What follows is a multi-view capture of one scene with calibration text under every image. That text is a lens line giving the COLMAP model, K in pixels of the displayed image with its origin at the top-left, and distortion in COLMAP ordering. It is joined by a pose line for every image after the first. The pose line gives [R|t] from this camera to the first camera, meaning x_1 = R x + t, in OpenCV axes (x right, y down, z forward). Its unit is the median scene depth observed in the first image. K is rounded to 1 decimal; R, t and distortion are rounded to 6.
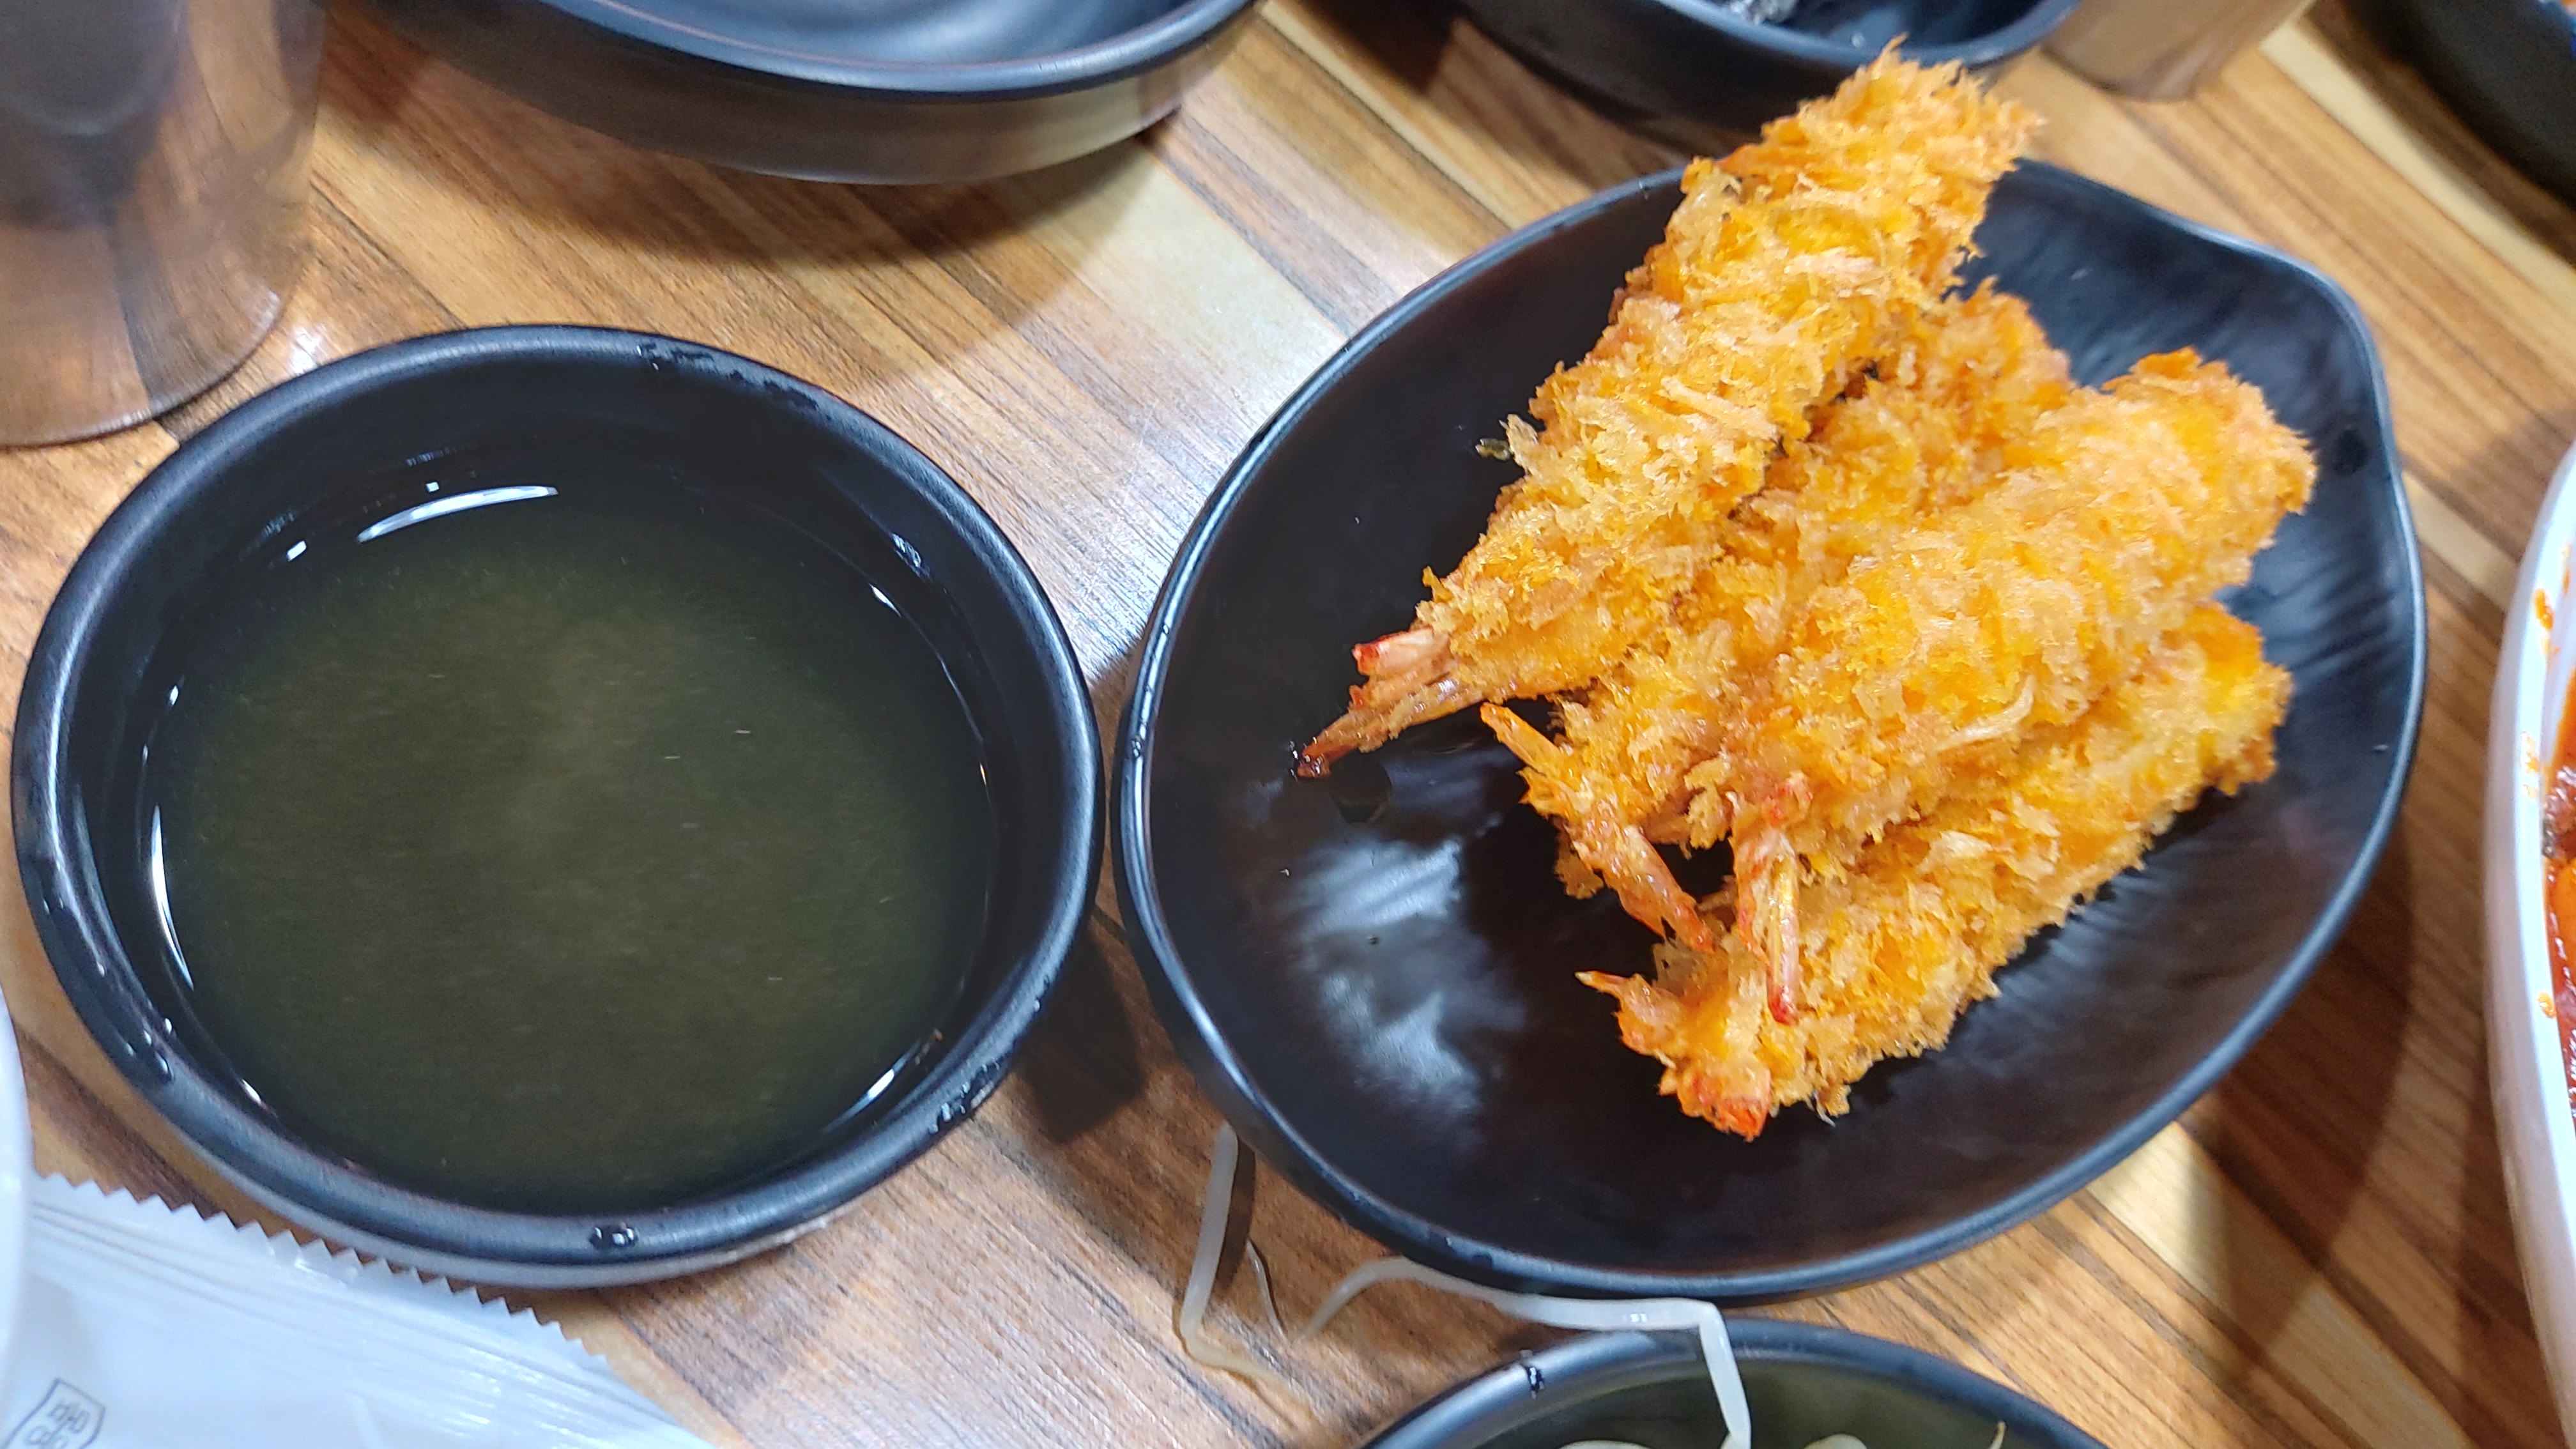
lens RADIAL K [[1952.5, 0, 1290.8], [0, 1952.5, 736.8], [0, 0, 1]] dist [0.011867, -0.048316]
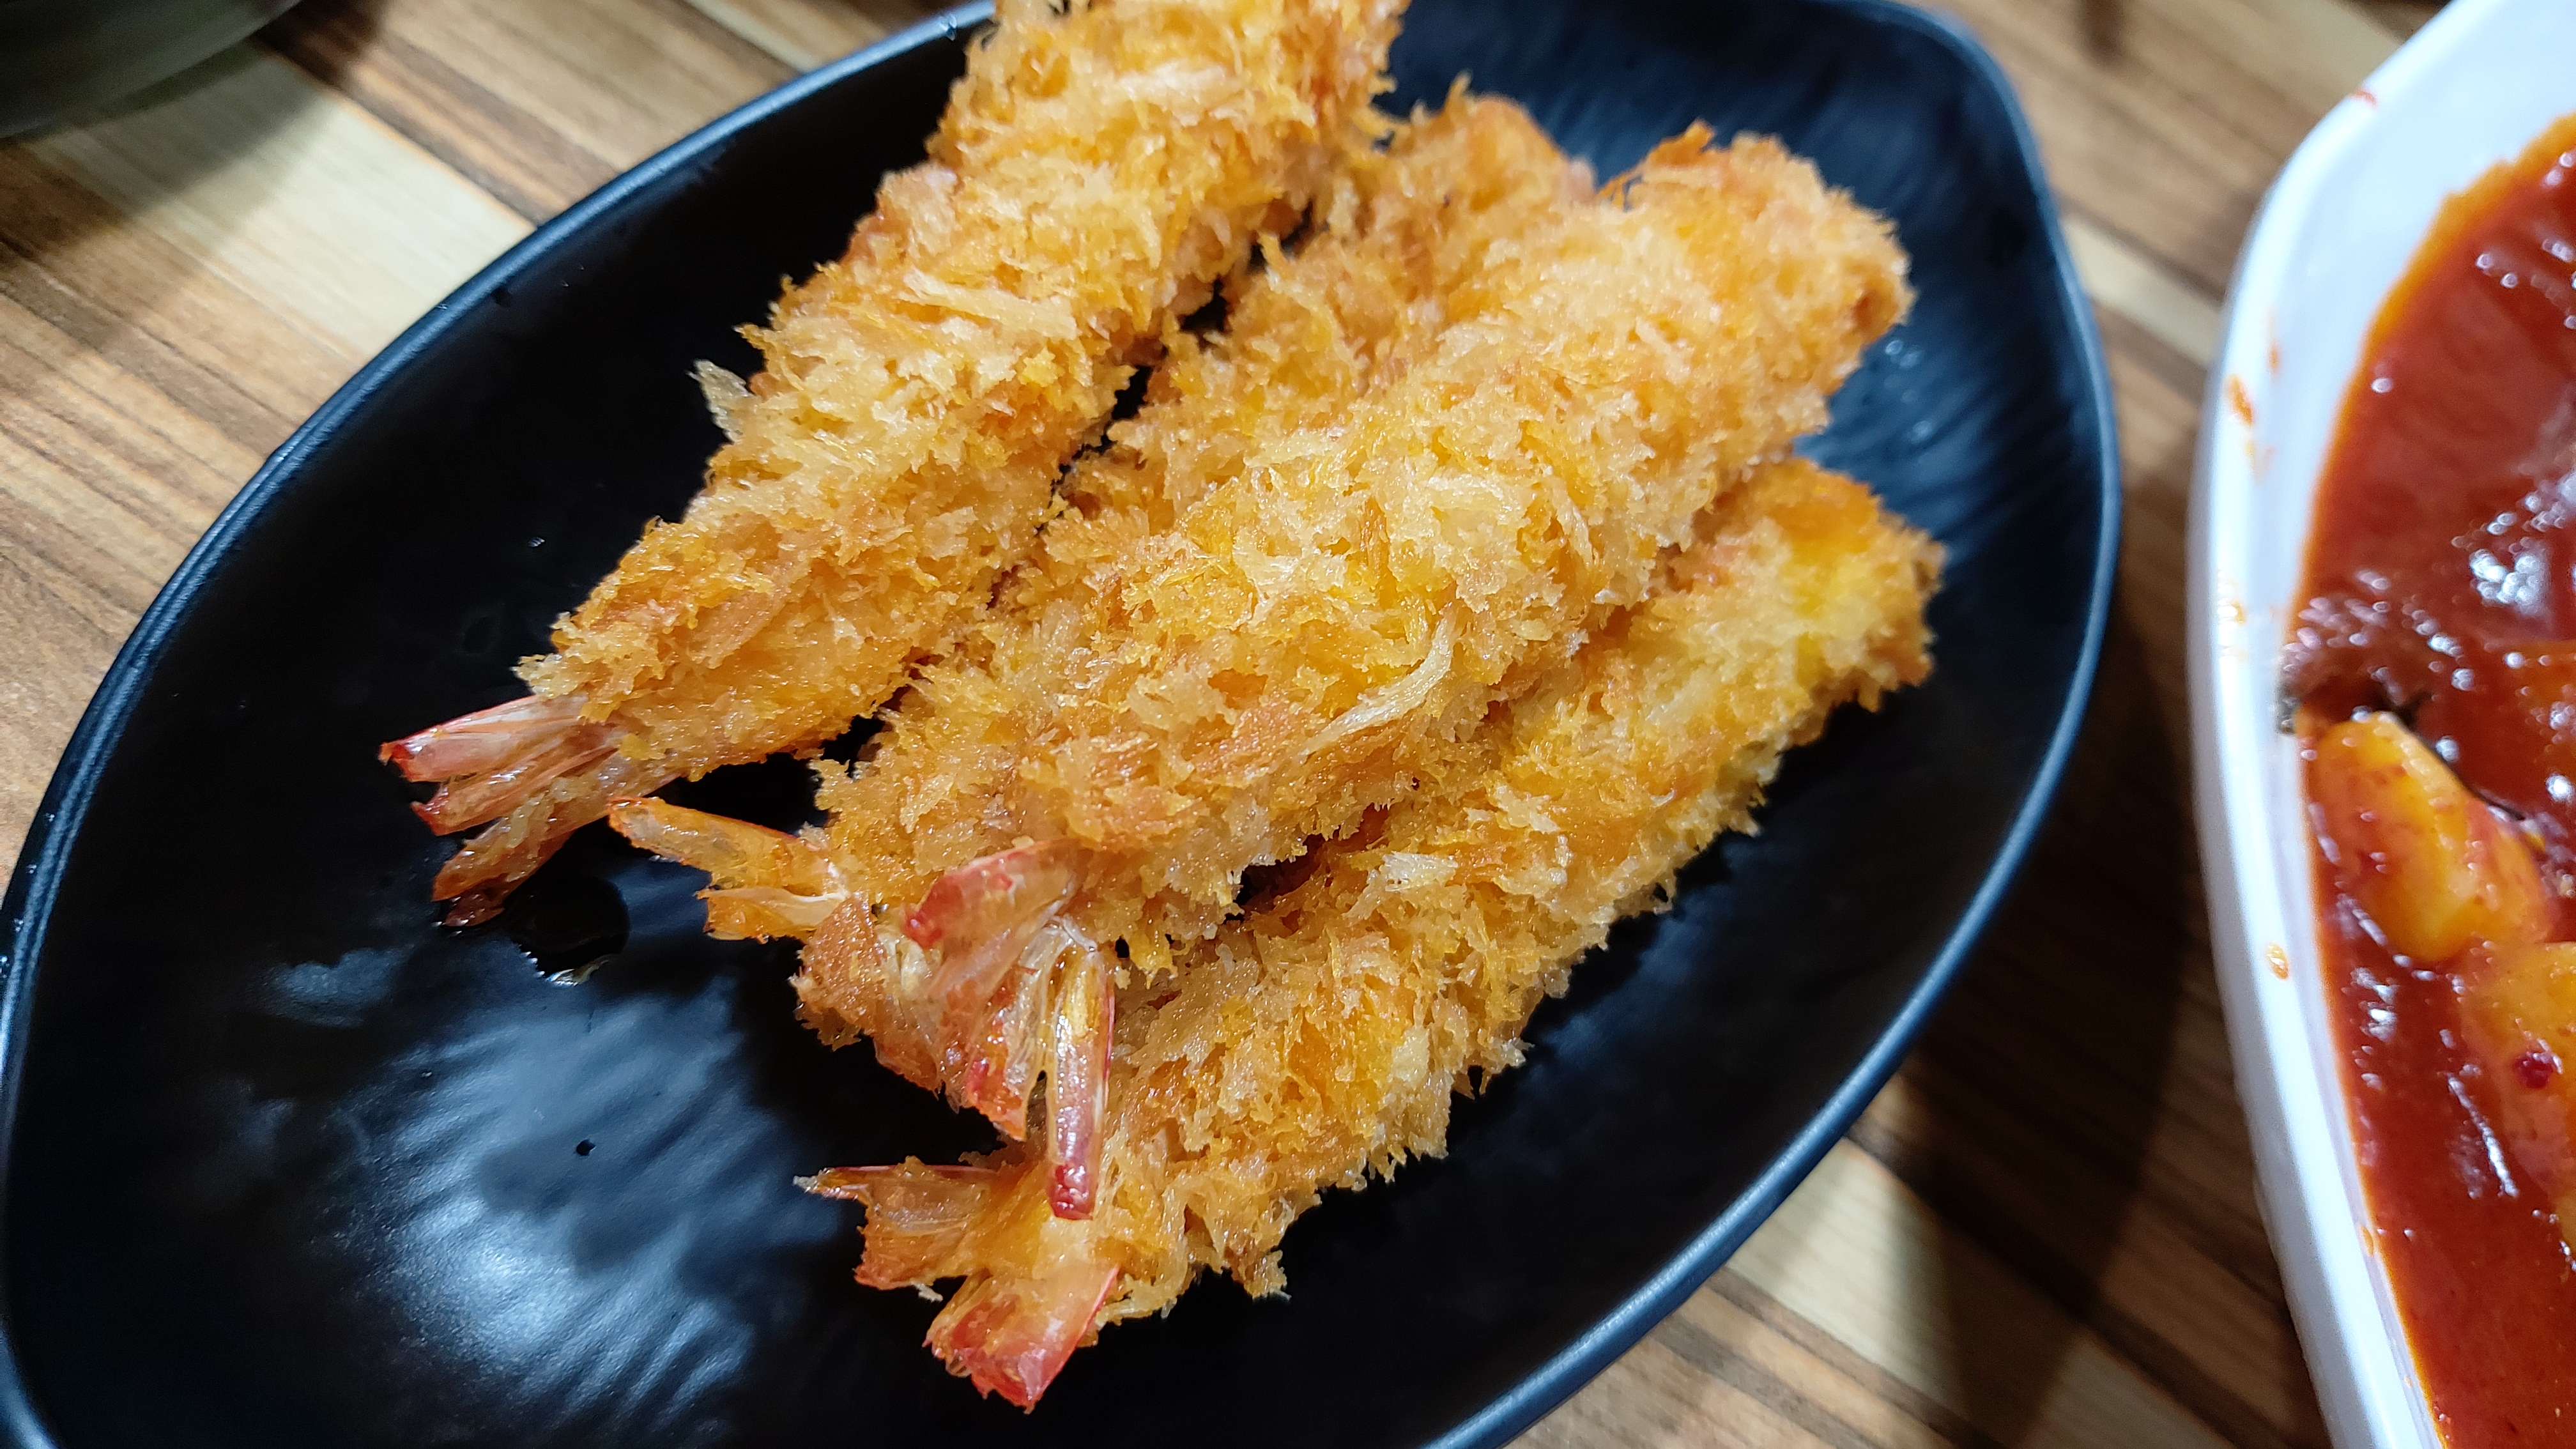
lens RADIAL K [[1975.5, 0, 1297.7], [0, 1975.5, 730.9], [0, 0, 1]] dist [0.008591, -0.054453]
pose [[0.986888, -0.160518, 0.016910, 0.282754], [0.160313, 0.986982, 0.012887, -0.008859], [-0.018759, -0.010007, 0.999774, 0.280620]]
